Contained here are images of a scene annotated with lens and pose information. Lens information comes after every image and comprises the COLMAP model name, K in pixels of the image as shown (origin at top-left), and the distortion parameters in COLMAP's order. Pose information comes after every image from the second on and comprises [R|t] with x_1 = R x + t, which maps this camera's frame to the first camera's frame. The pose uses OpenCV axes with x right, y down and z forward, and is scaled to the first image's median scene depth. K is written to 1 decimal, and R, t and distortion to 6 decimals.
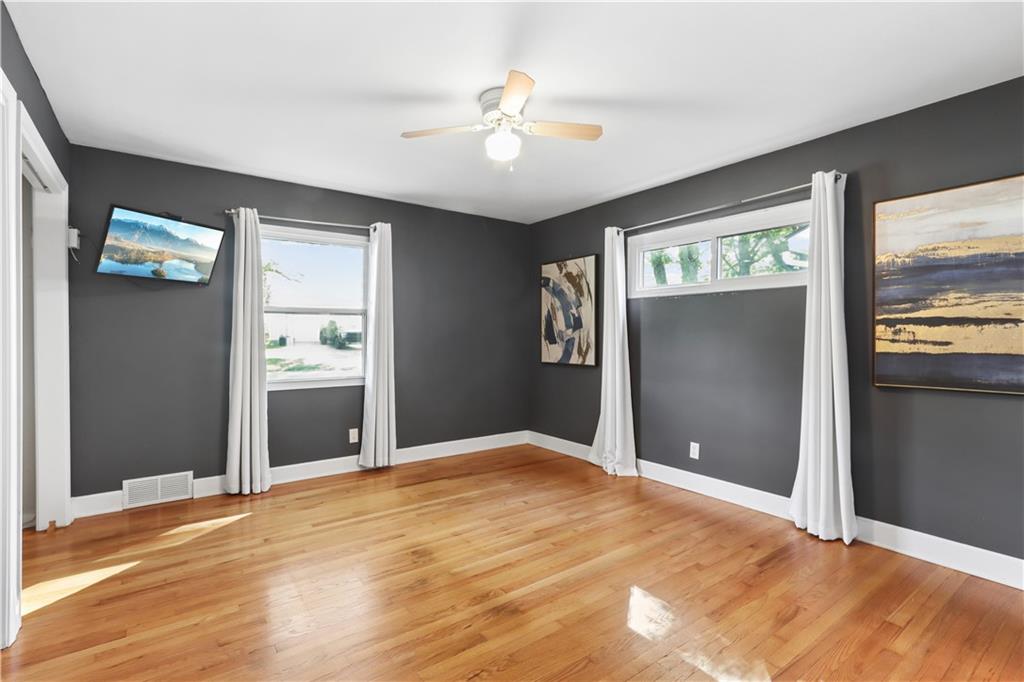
lens RADIAL K [[482.5, 0, 507.7], [0, 482.5, 340.9], [0, 0, 1]] dist [-0.003778, 0.004418]
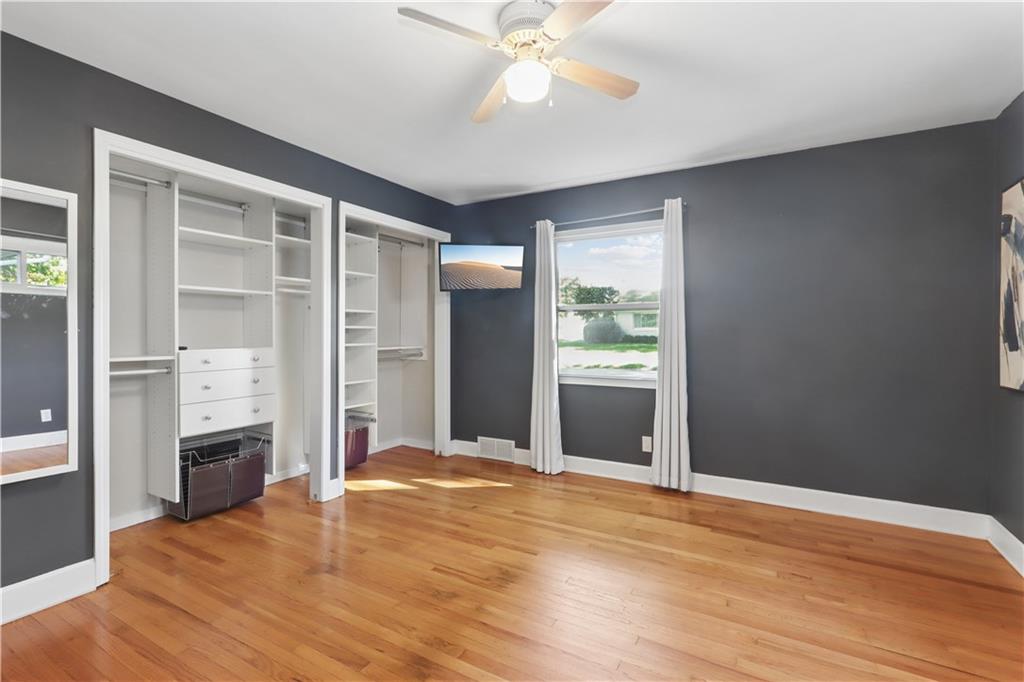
lens RADIAL K [[482.5, 0, 508.6], [0, 482.5, 333.6], [0, 0, 1]] dist [-0.003778, 0.004418]
pose [[0.394143, 0.001262, -0.919048, 0.451497], [-0.011605, 0.999926, -0.003604, -0.003720], [0.918976, 0.012086, 0.394129, 0.453479]]
